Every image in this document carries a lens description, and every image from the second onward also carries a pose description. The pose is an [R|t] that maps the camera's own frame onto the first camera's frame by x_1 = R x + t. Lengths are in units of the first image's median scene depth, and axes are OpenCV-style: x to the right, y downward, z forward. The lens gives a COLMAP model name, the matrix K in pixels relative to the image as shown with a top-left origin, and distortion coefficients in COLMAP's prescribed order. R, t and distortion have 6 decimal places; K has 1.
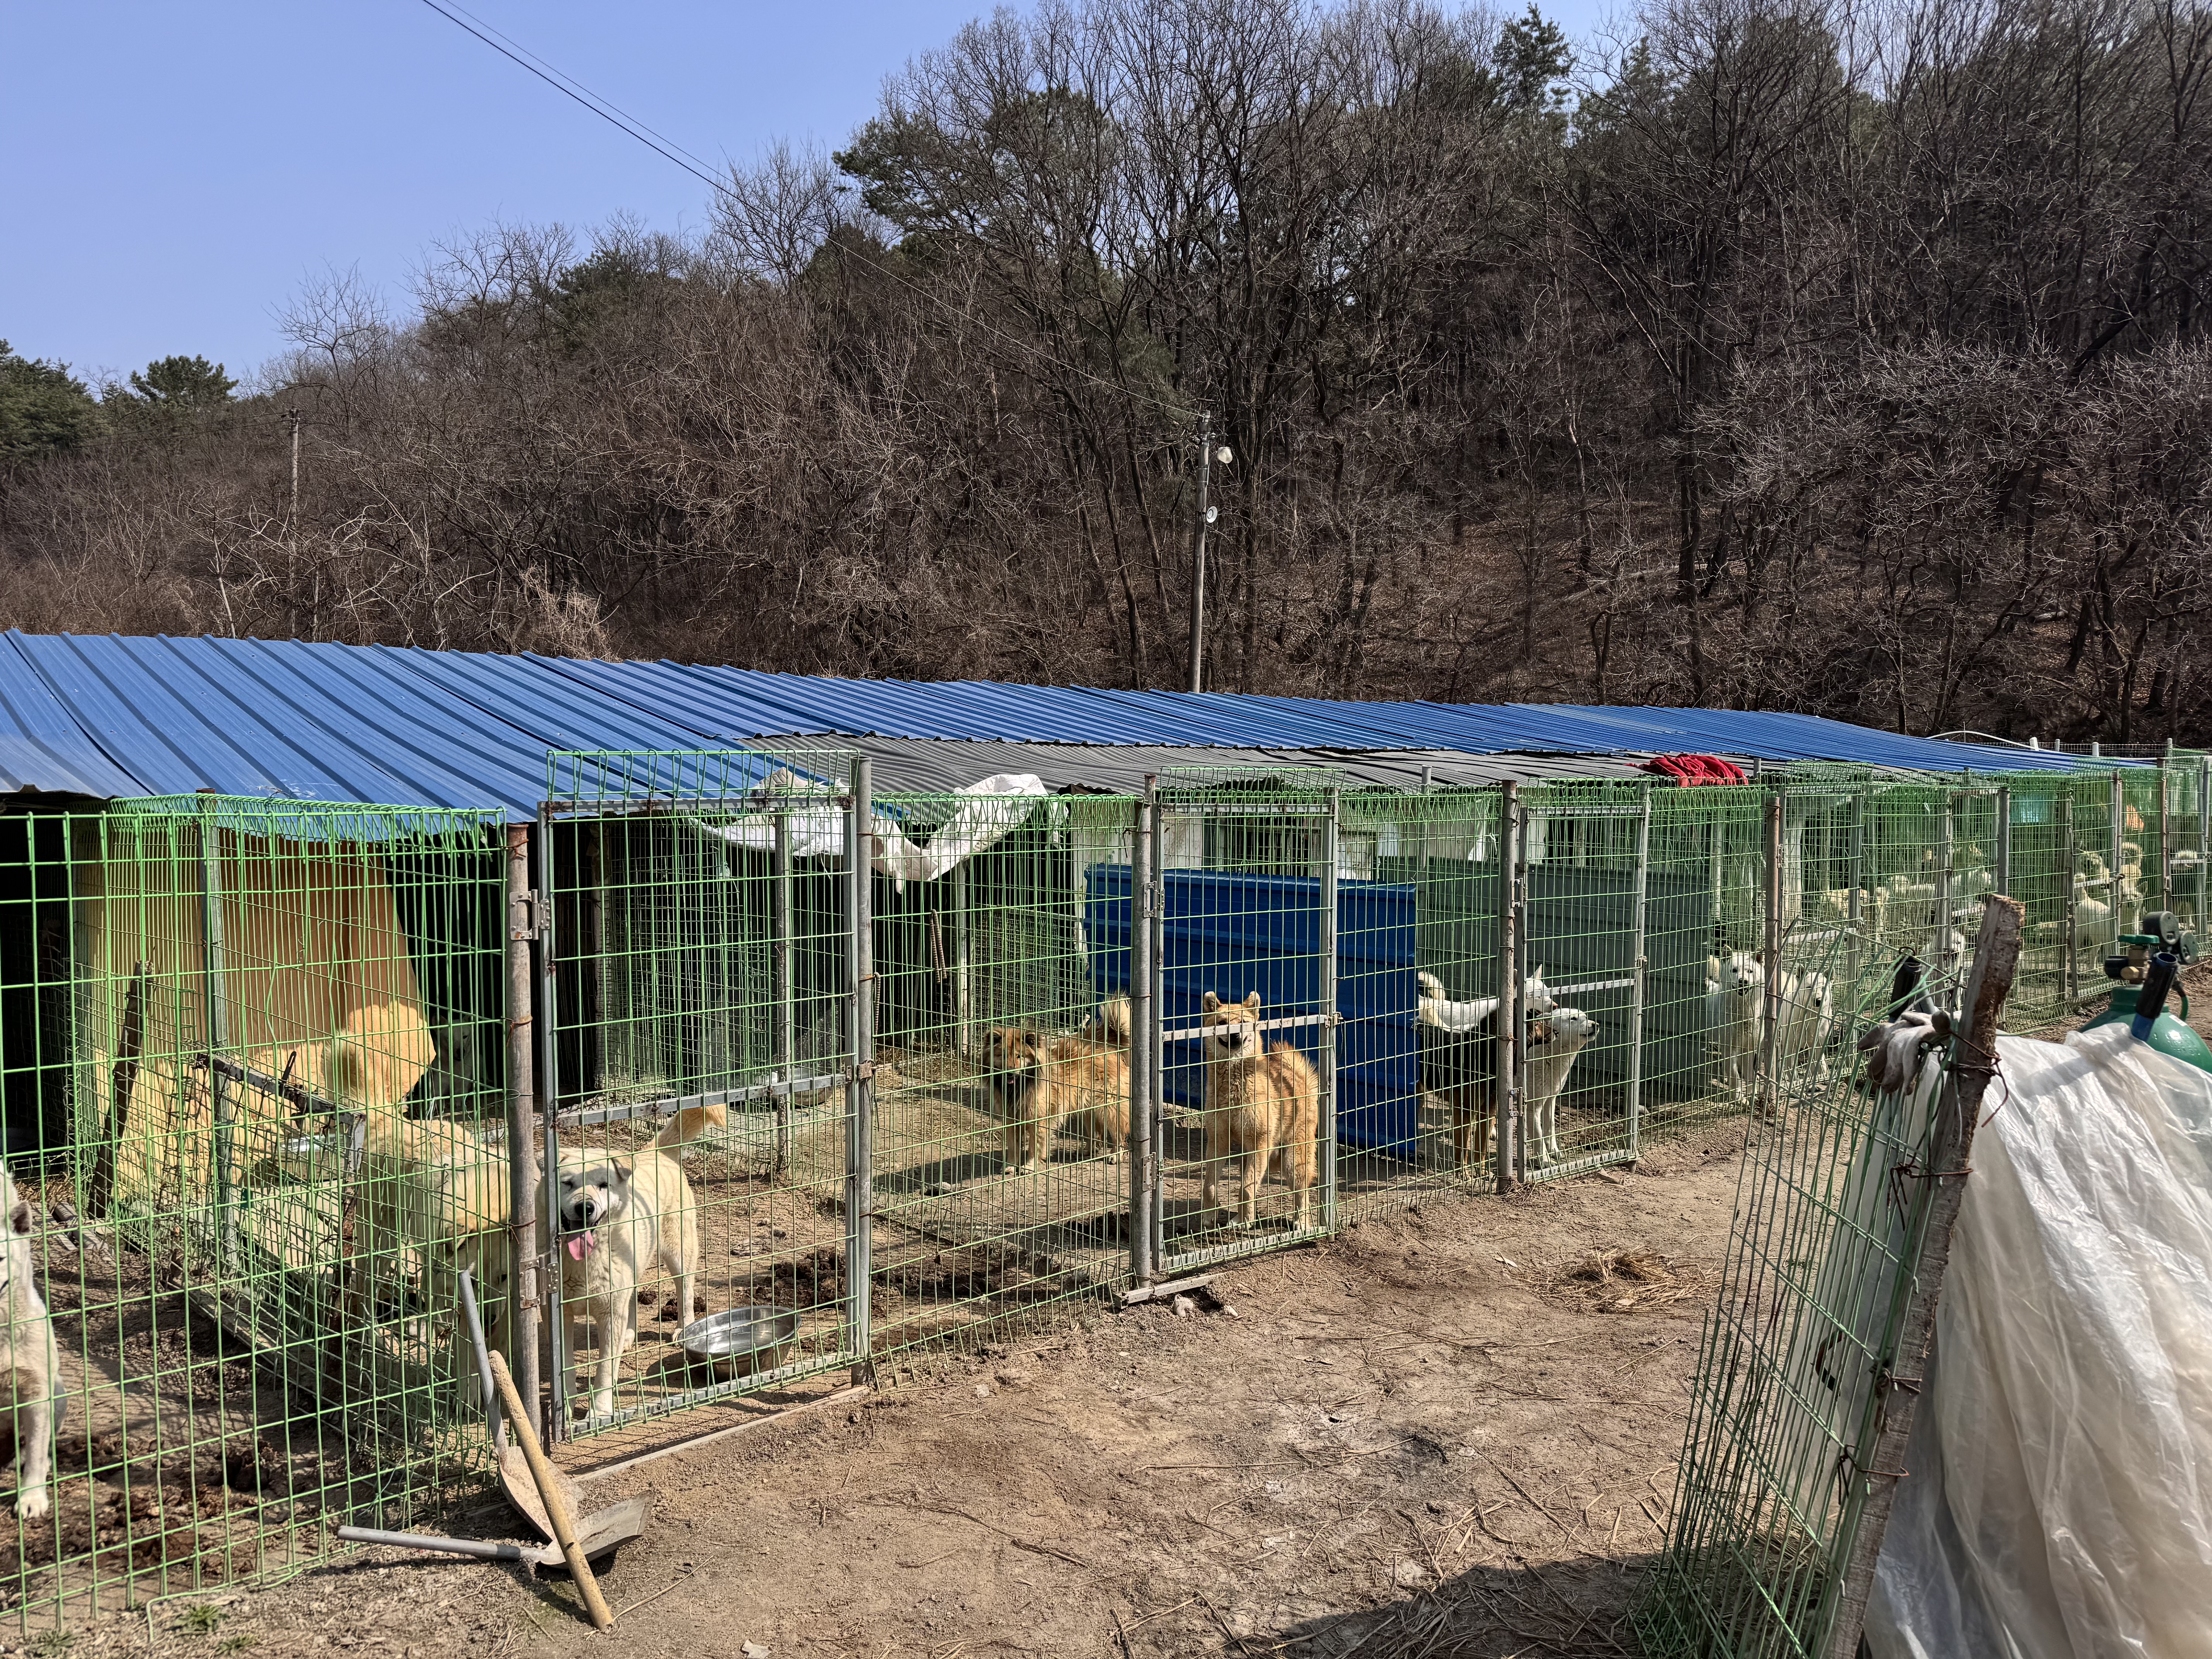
lens RADIAL K [[1562.7, 0, 1106.0], [0, 1562.7, 829.5], [0, 0, 1]] dist [-0.001599, -0.003301]
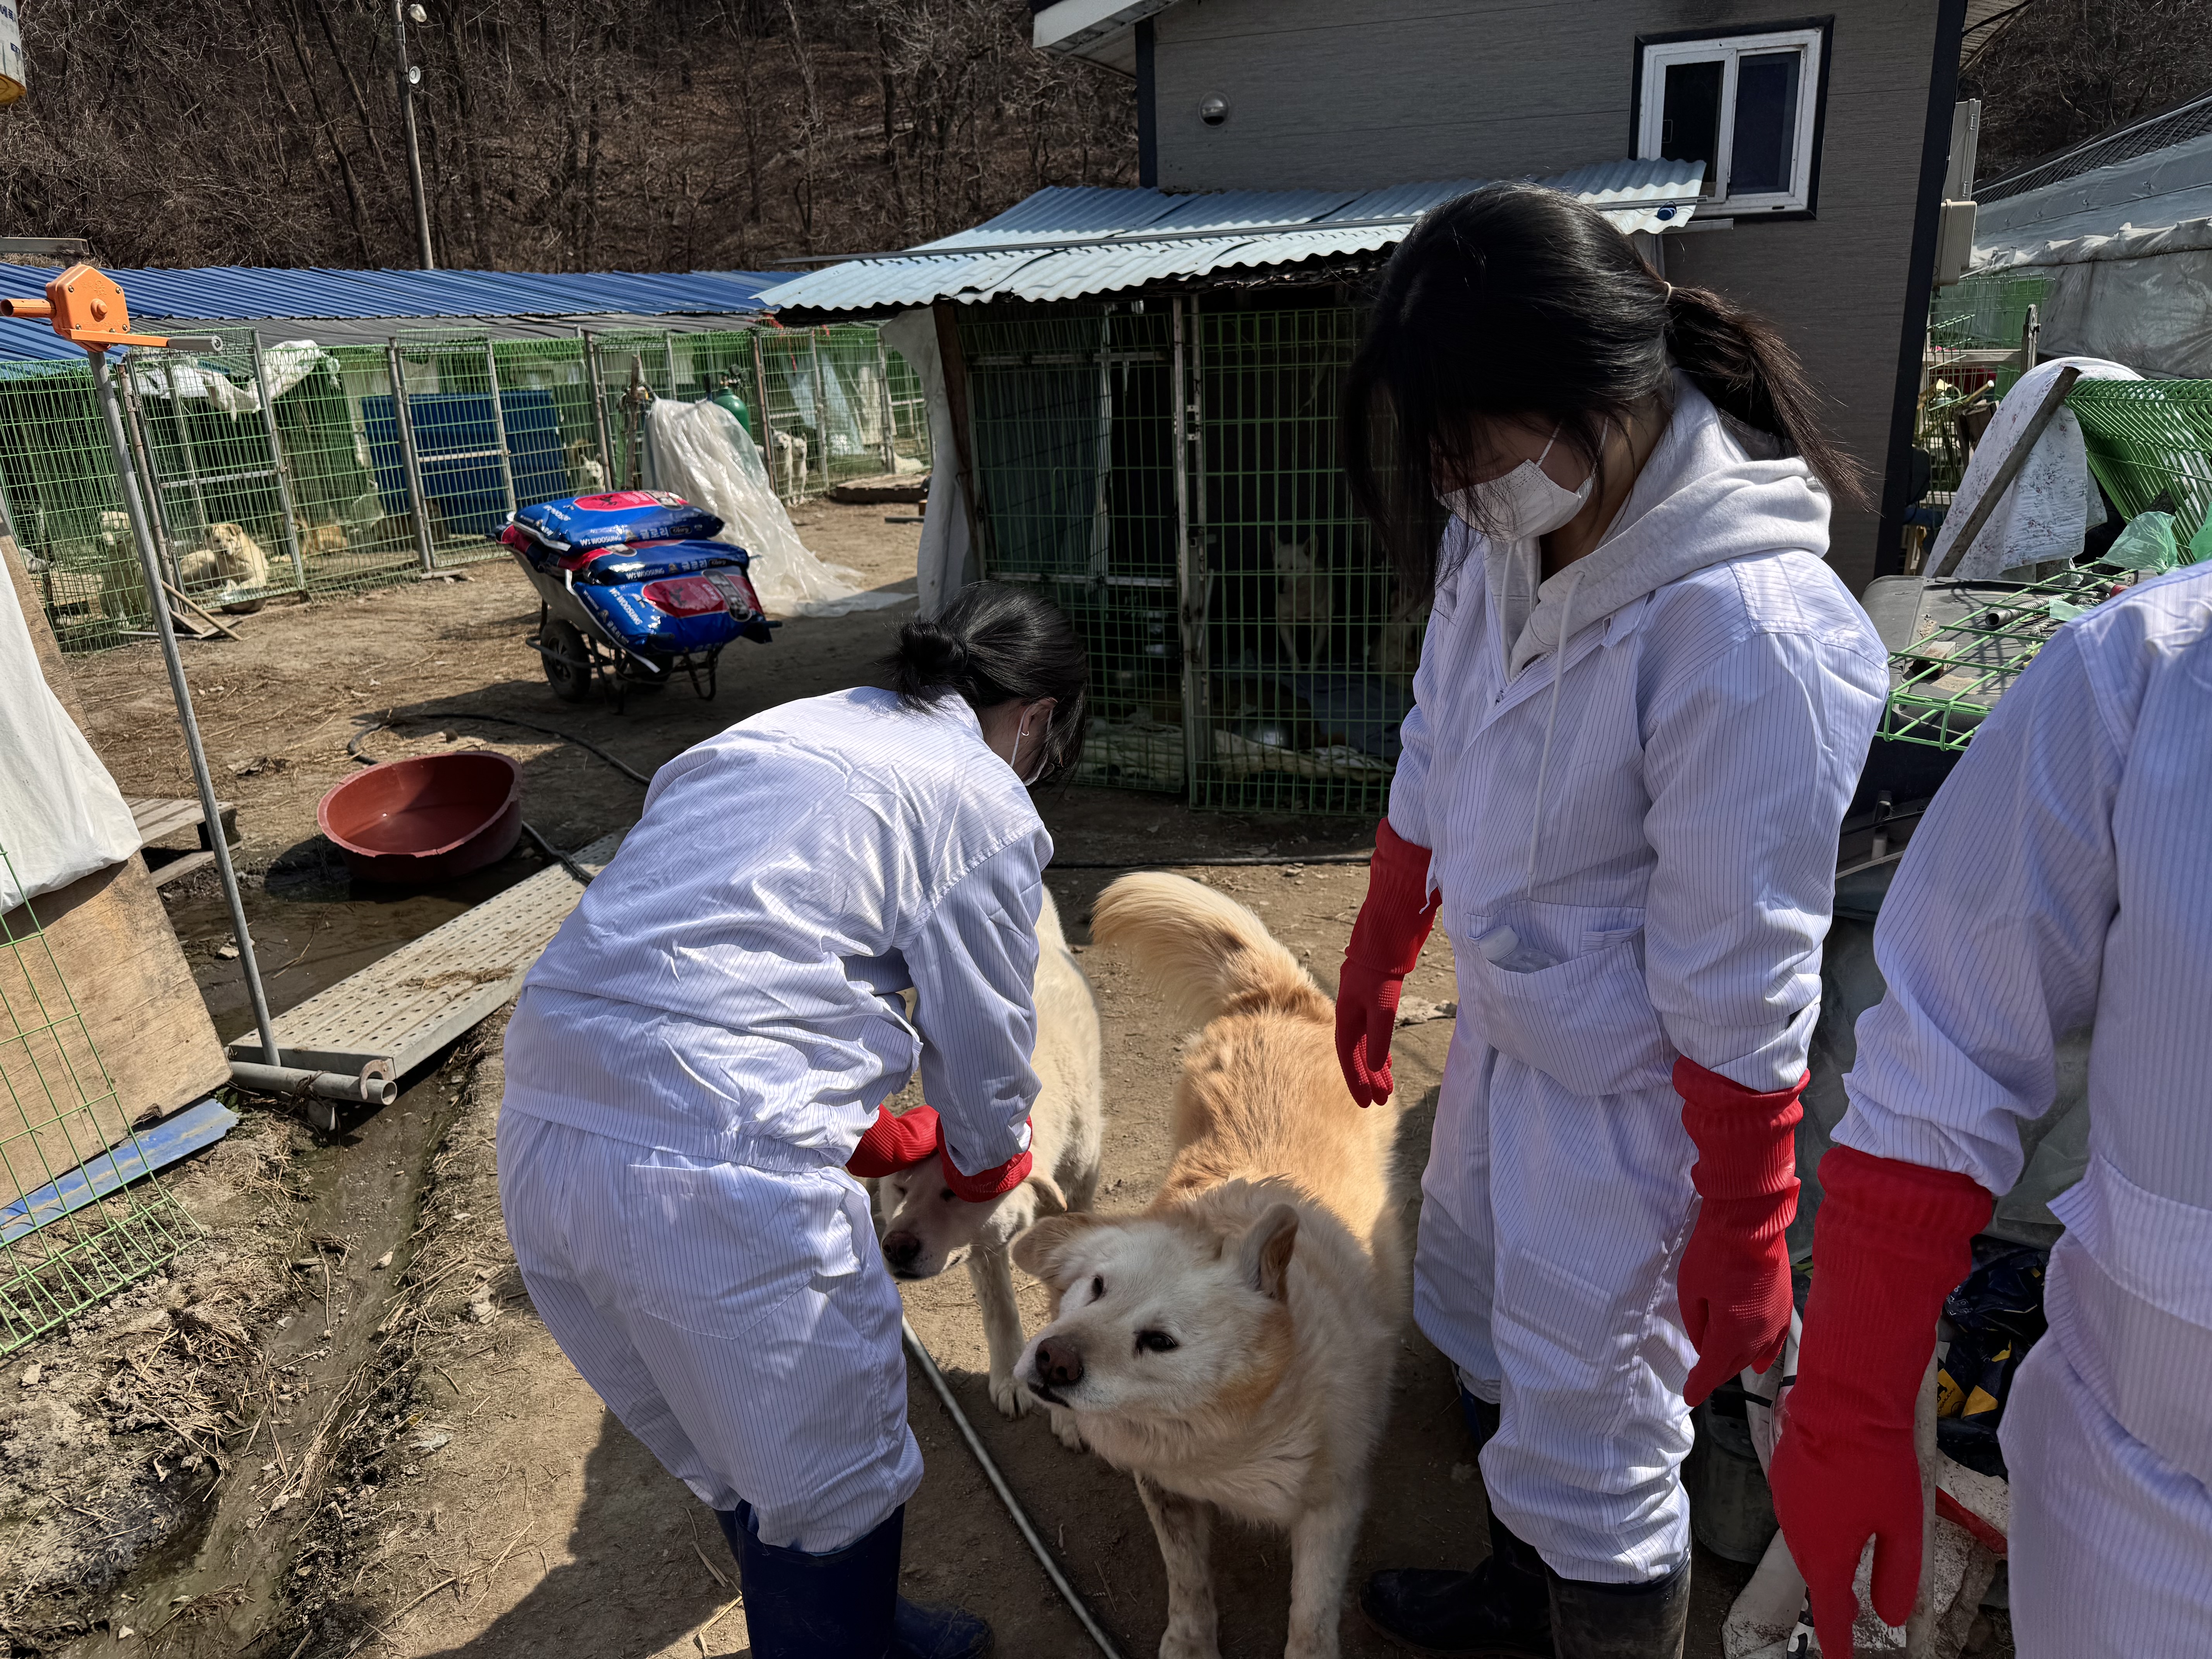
lens RADIAL K [[1562.7, 0, 1106.0], [0, 1562.7, 829.5], [0, 0, 1]] dist [-0.001599, -0.003301]
pose [[0.904722, -0.163347, 0.393442, -0.016397], [0.051985, 0.958996, 0.278612, 0.030553], [-0.422819, -0.231613, 0.876116, -0.626656]]
